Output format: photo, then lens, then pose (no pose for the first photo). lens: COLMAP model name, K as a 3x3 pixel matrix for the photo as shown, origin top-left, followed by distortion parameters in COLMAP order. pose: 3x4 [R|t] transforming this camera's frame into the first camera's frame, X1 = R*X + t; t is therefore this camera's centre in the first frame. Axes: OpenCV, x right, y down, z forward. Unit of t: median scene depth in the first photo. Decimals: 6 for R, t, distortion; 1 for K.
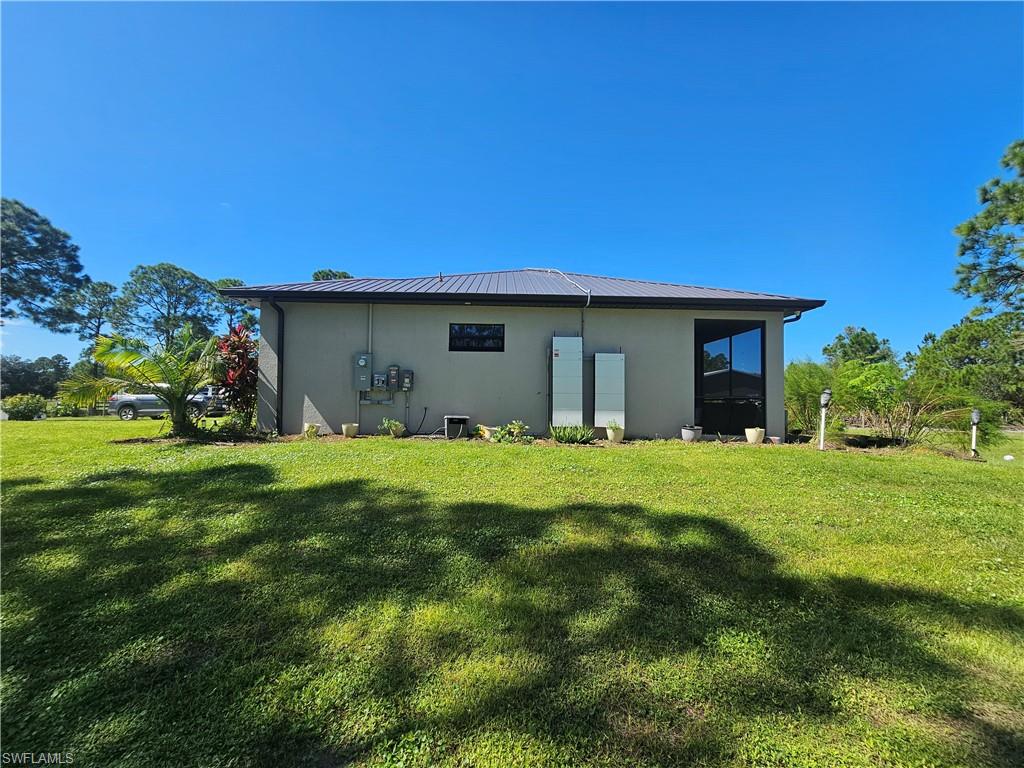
lens RADIAL K [[414.9, 0, 480.3], [0, 414.9, 387.6], [0, 0, 1]] dist [-0.020443, -0.000484]
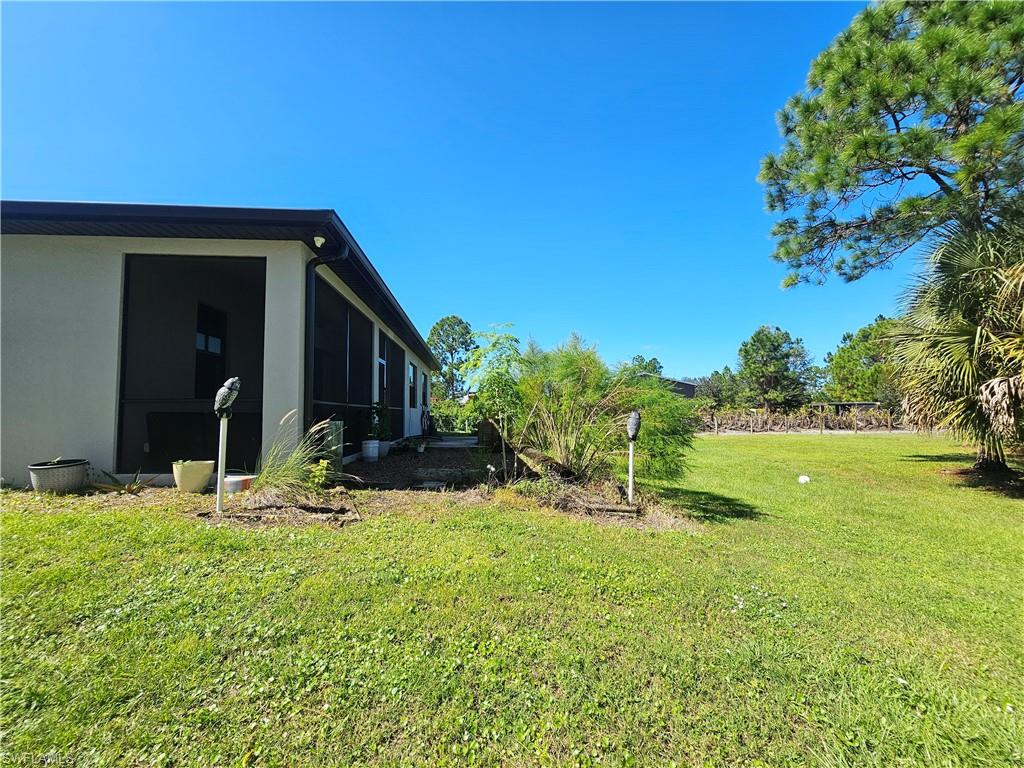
lens RADIAL K [[418.4, 0, 510.4], [0, 418.4, 388.0], [0, 0, 1]] dist [-0.005855, -0.000196]
pose [[0.993591, -0.021703, 0.110933, 0.249441], [0.024524, 0.999408, -0.024135, 0.007679], [-0.110343, 0.026701, 0.993535, 0.112564]]
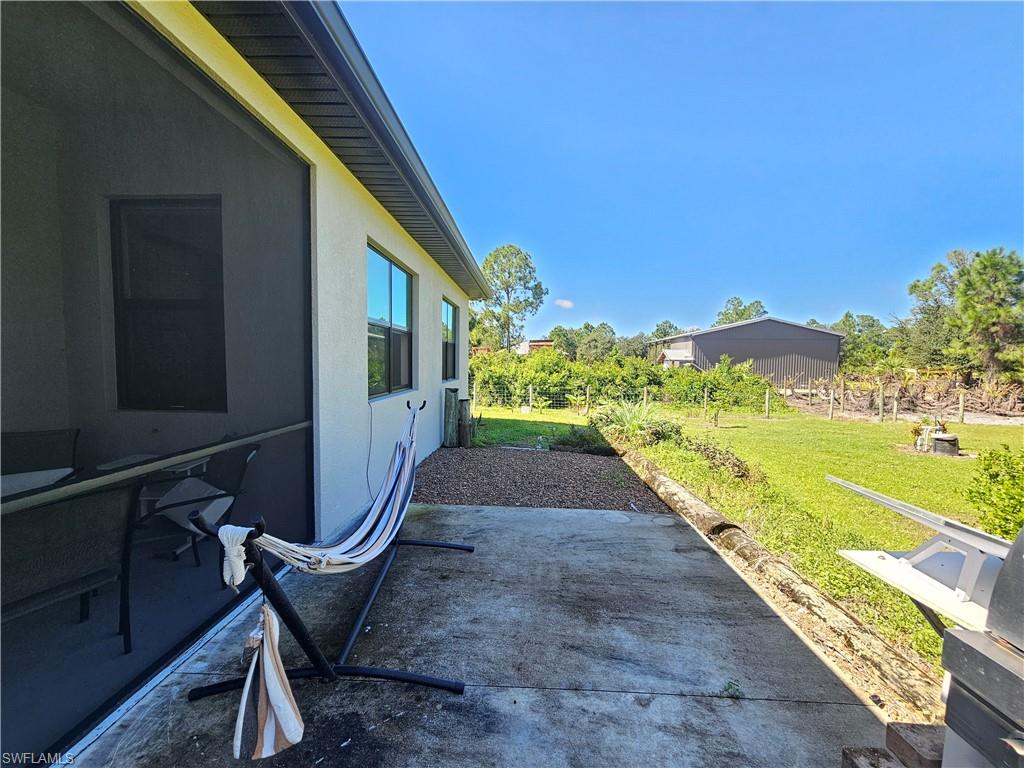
lens RADIAL K [[408.8, 0, 512.0], [0, 408.8, 384.0], [0, 0, 1]] dist [-0.003734, -0.000179]
pose [[0.999886, -0.005133, -0.014225, 0.238738], [0.006455, 0.995499, 0.094548, -0.001118], [0.013676, -0.094629, 0.995419, 0.389819]]
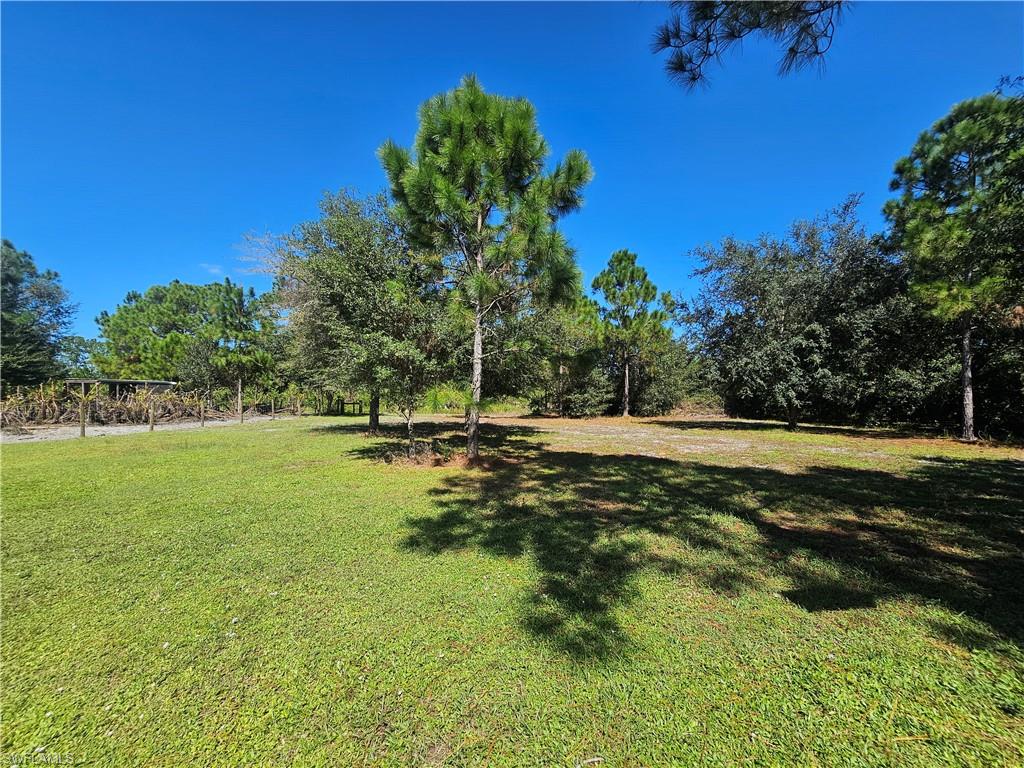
lens RADIAL K [[408.8, 0, 512.0], [0, 408.8, 384.0], [0, 0, 1]] dist [-0.003734, -0.000179]
pose [[0.008067, 0.008242, 0.999933, 0.518422], [-0.038992, 0.999208, -0.007921, 0.025998], [-0.999207, -0.038926, 0.008382, 0.405455]]
